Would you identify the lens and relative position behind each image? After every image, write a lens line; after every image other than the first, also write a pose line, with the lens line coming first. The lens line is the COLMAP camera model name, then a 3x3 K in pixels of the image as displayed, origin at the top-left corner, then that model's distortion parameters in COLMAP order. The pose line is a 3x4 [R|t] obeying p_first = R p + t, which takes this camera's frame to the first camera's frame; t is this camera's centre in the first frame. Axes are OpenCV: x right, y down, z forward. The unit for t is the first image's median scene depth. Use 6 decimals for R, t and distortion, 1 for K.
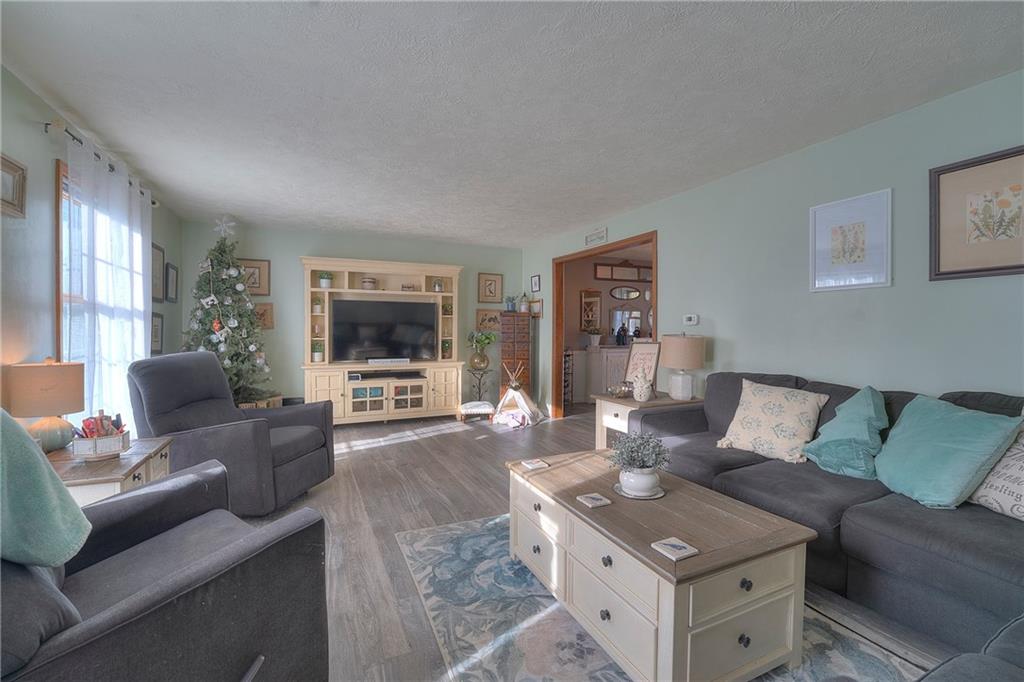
lens RADIAL K [[426.3, 0, 510.6], [0, 426.3, 338.2], [0, 0, 1]] dist [-0.000525, -0.000029]
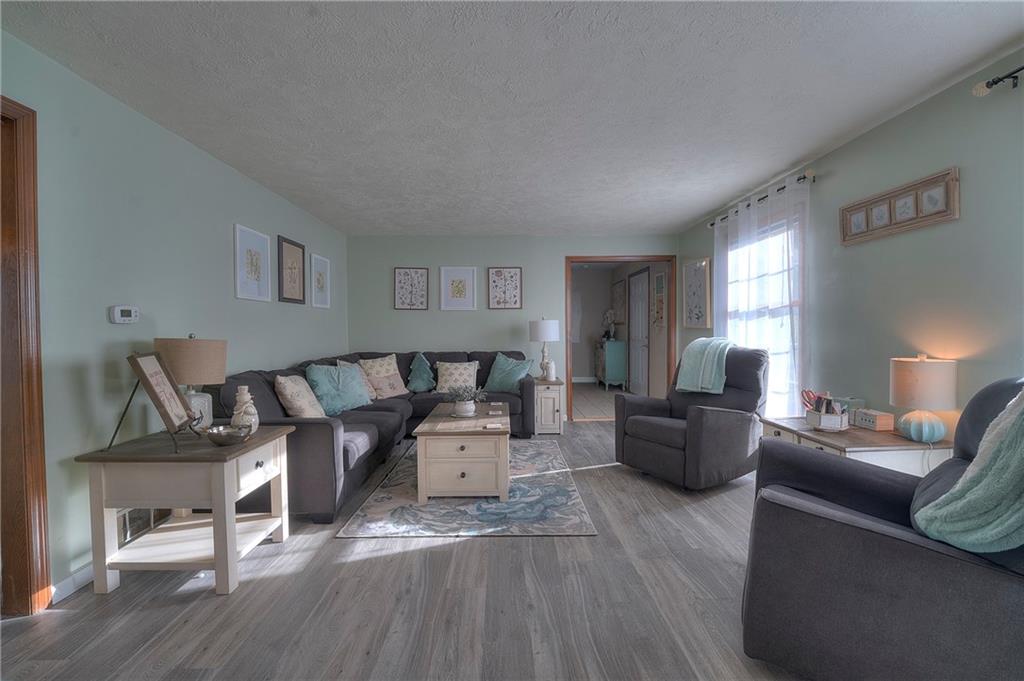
lens RADIAL K [[426.3, 0, 510.1], [0, 426.3, 335.8], [0, 0, 1]] dist [-0.000525, -0.000029]
pose [[-0.912428, -0.001534, 0.409234, -0.524149], [0.012701, 0.999405, 0.032065, -0.038774], [-0.409040, 0.034454, -0.911866, 2.102926]]
